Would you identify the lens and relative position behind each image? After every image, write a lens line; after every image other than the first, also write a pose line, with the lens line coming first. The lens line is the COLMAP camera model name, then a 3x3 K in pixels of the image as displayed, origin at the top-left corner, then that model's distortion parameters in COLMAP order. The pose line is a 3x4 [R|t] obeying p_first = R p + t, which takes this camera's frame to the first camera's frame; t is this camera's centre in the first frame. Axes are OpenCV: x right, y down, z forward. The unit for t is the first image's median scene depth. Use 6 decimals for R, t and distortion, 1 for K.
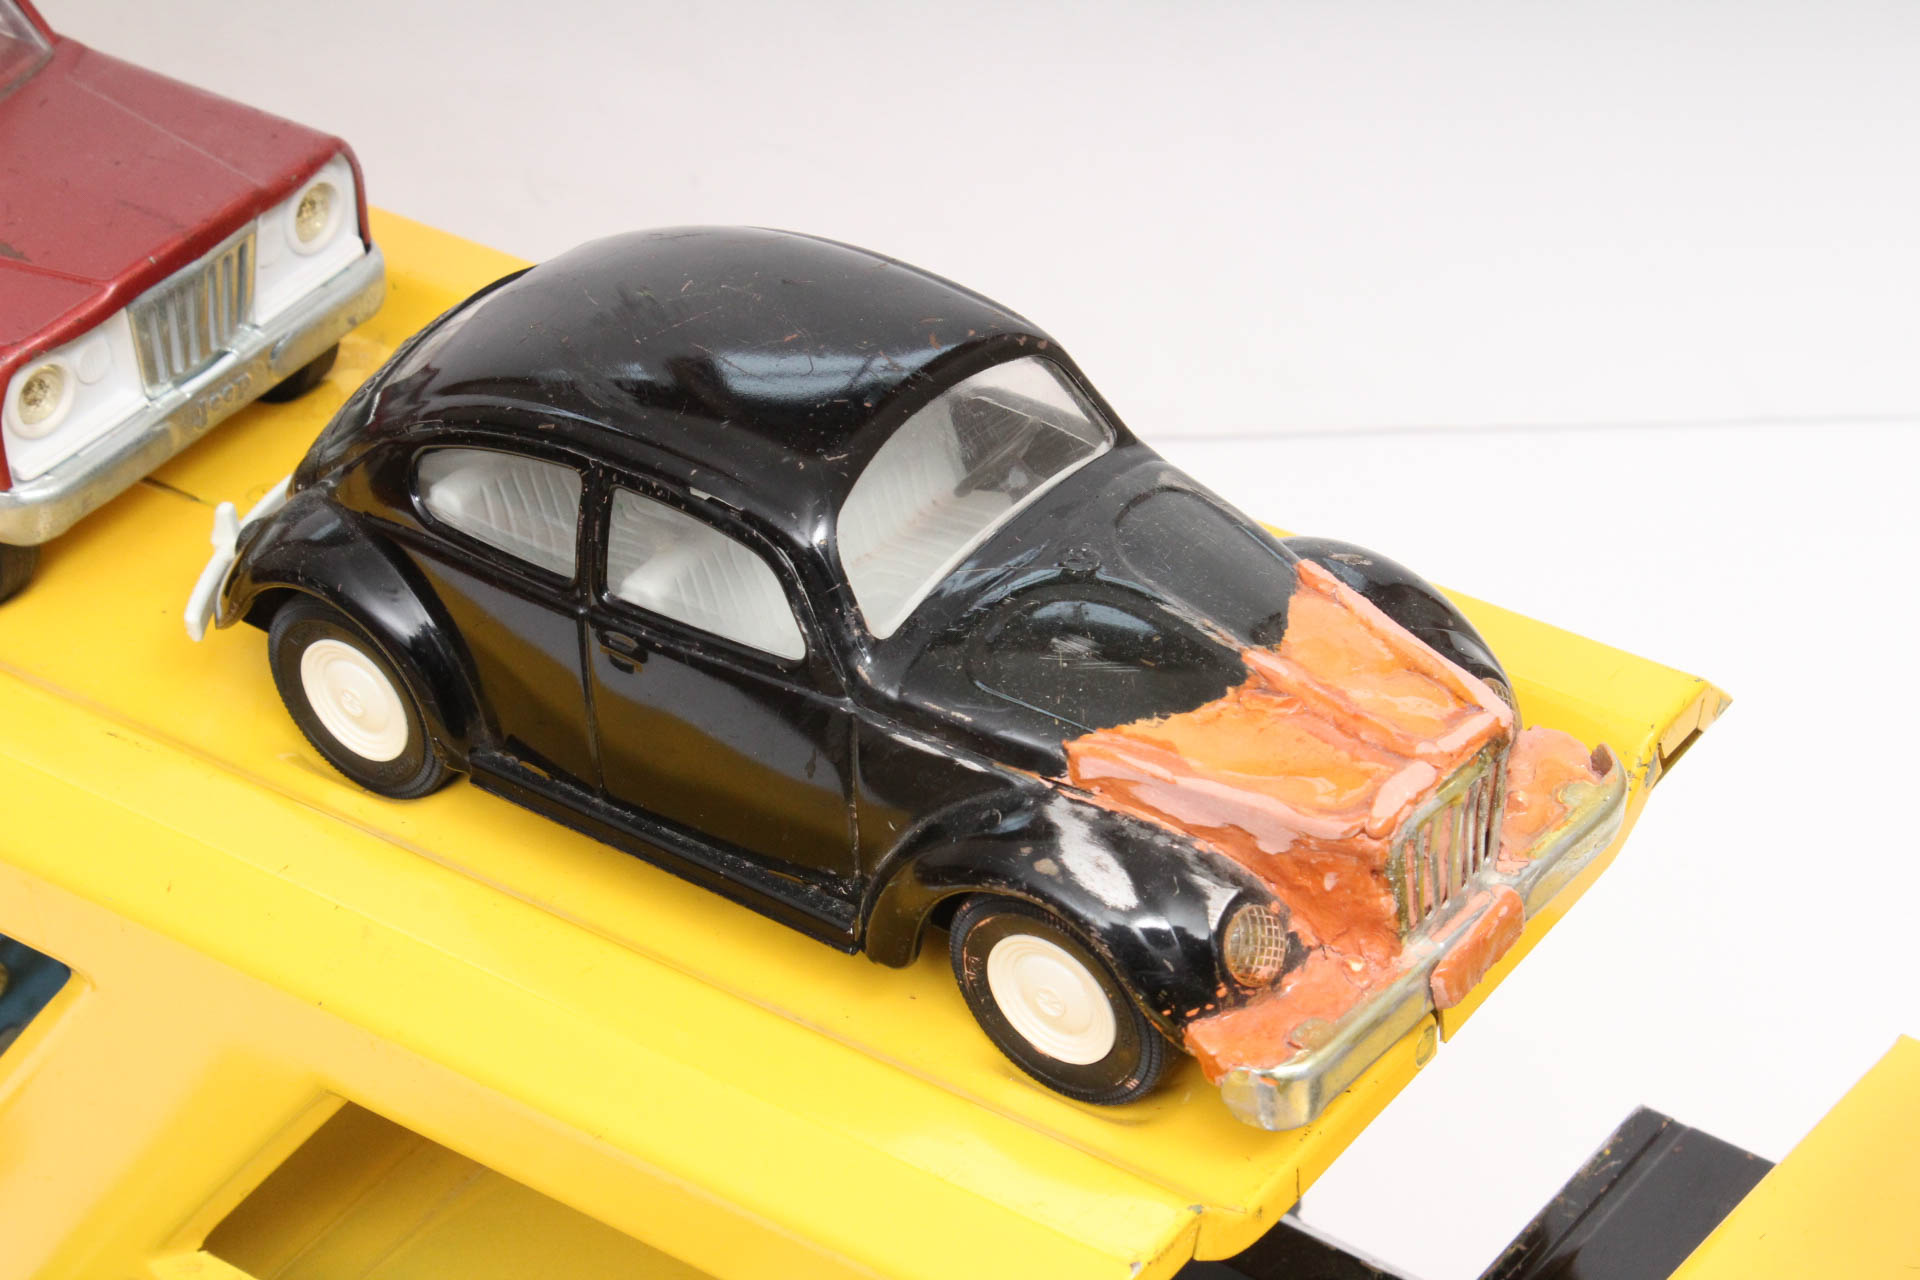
lens RADIAL K [[4493.5, 0, 964.7], [0, 4493.5, 637.0], [0, 0, 1]] dist [0.072101, 0.000000]
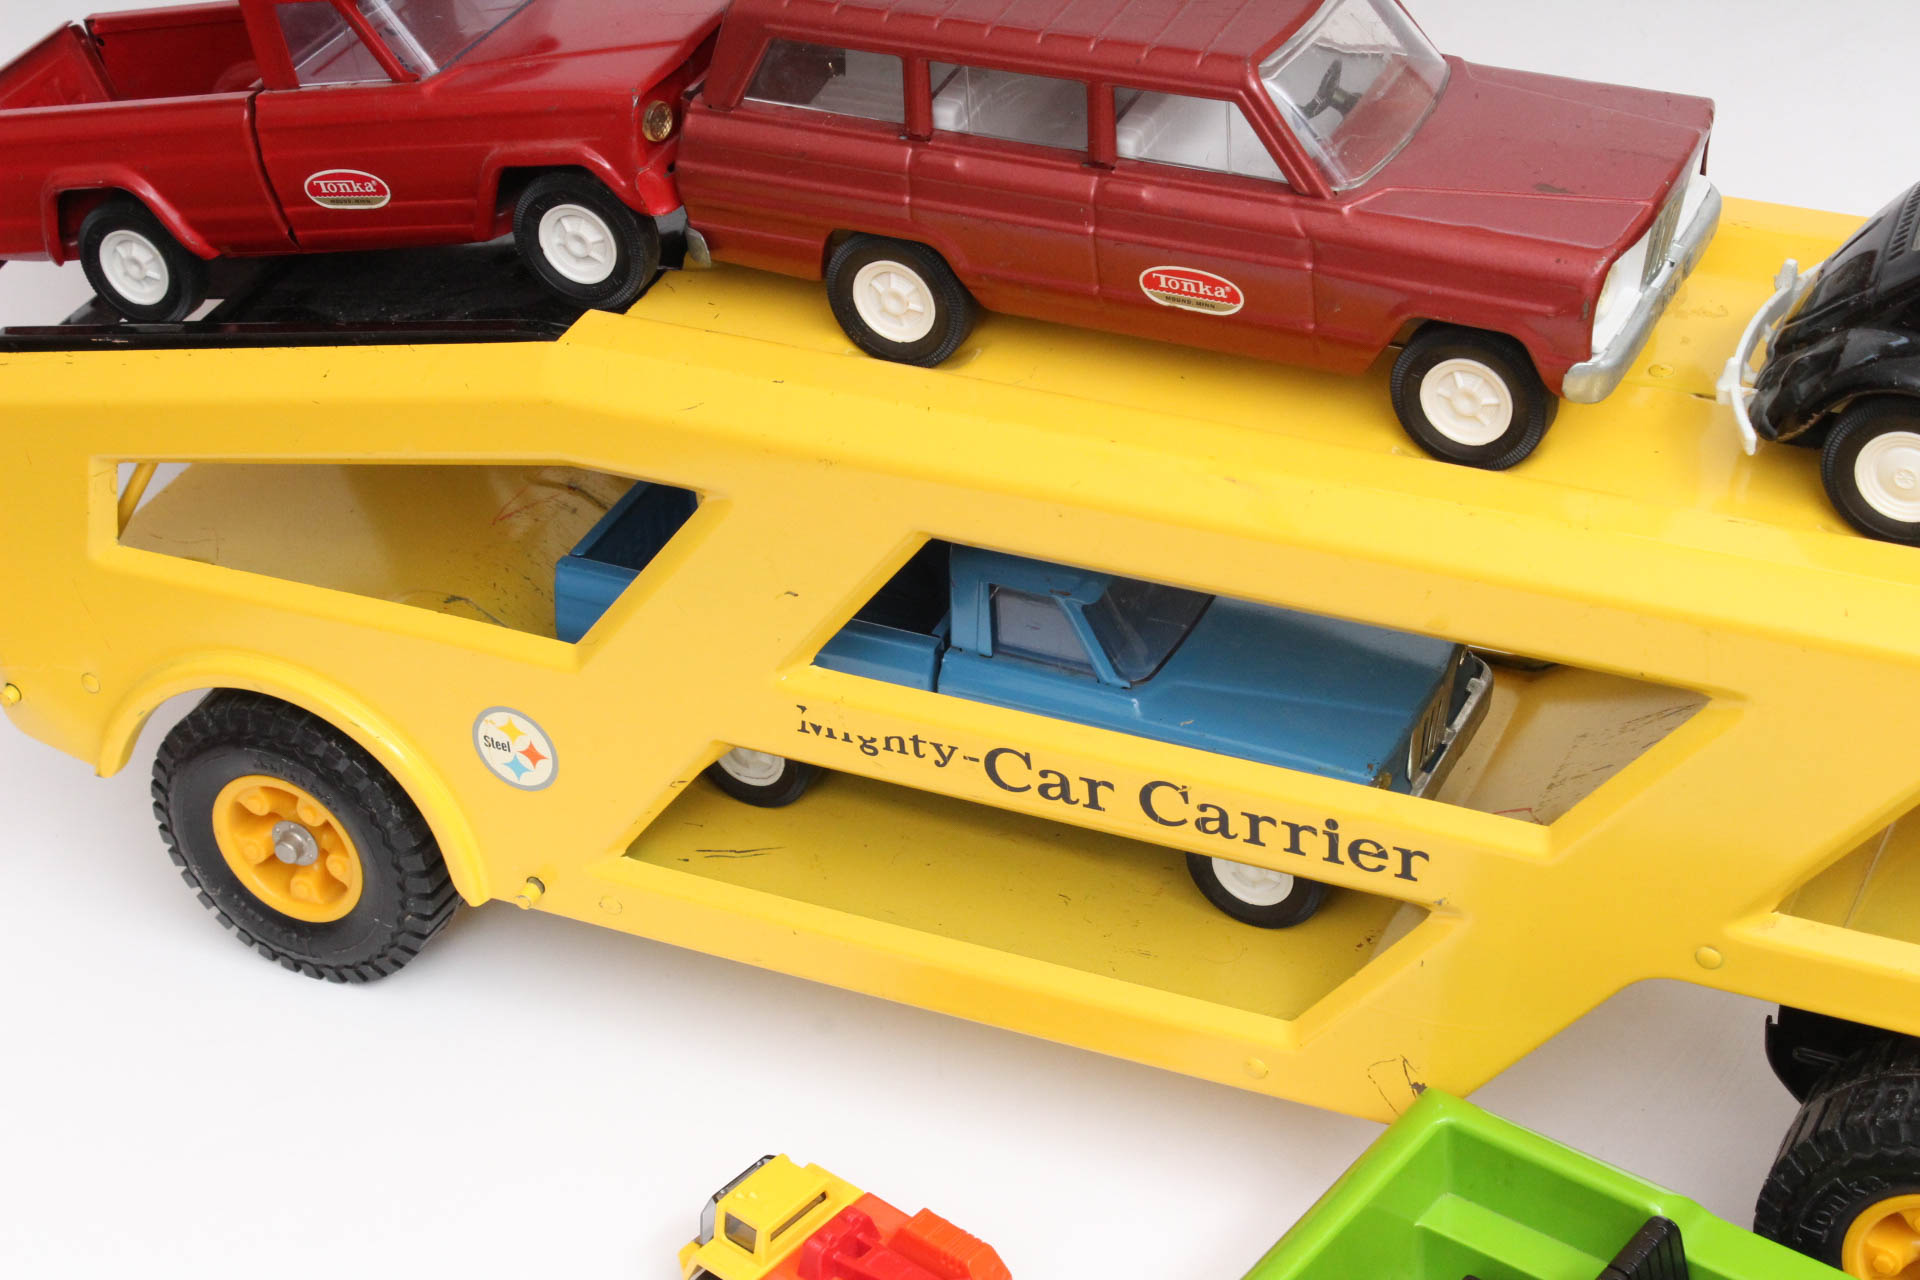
lens RADIAL K [[3857.1, 0, 958.0], [0, 3857.1, 648.2], [0, 0, 1]] dist [0.048429, 0.000000]
pose [[0.982396, -0.105038, 0.154487, -0.679817], [0.112362, 0.992884, -0.039446, 0.089631], [-0.149244, 0.056110, 0.987207, -0.126245]]
